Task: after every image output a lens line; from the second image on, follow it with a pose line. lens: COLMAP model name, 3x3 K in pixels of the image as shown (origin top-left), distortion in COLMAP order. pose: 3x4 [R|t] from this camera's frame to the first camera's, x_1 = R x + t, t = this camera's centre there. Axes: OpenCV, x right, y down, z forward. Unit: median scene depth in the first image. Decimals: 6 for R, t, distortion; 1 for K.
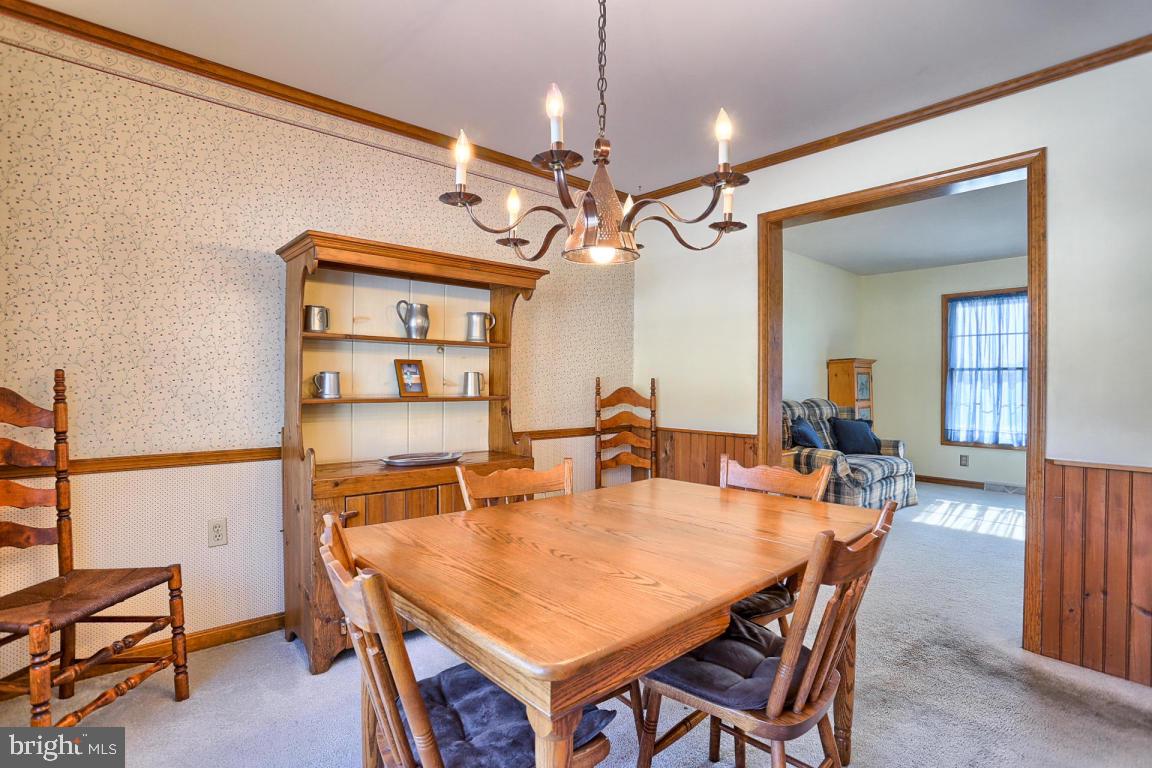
lens RADIAL K [[572.1, 0, 576.0], [0, 572.1, 384.0], [0, 0, 1]] dist [-0.018484, -0.000120]
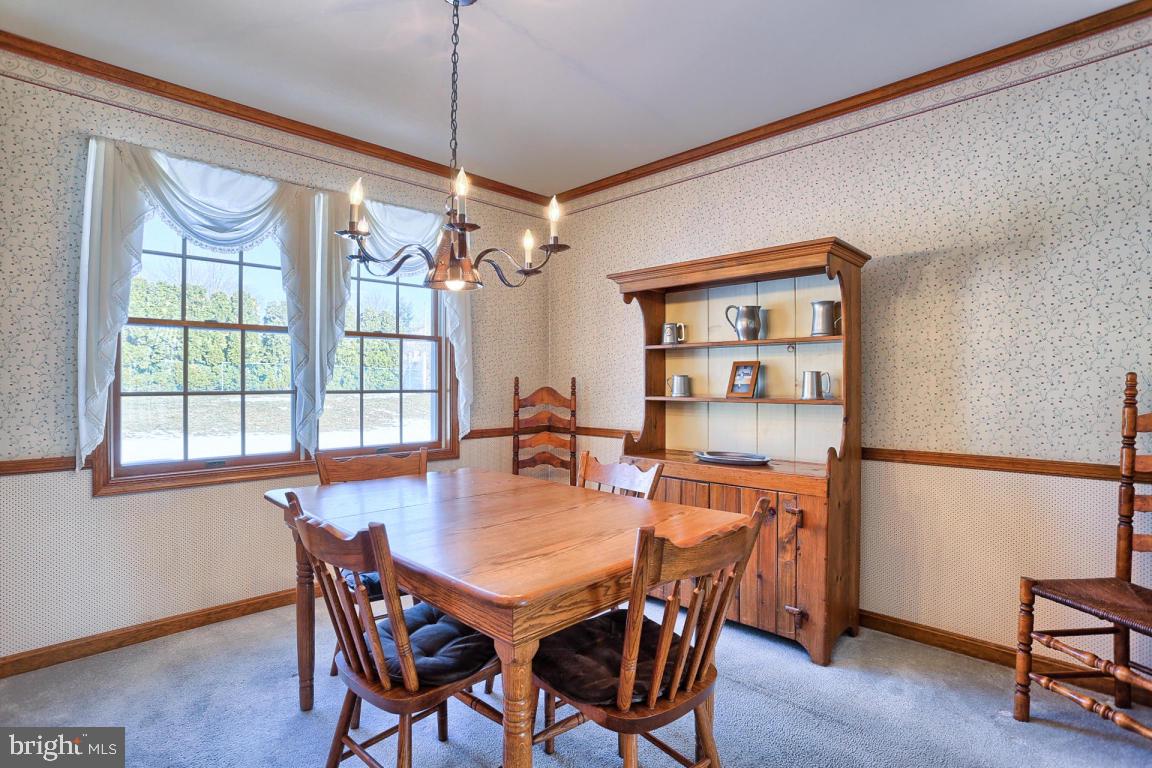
lens RADIAL K [[563.3, 0, 571.8], [0, 563.3, 383.0], [0, 0, 1]] dist [-0.082236, 0.032970]
pose [[0.053151, -0.004153, -0.998578, 0.704259], [-0.002338, 0.999988, -0.004283, 0.000346], [0.998584, 0.002562, 0.053140, 0.660961]]
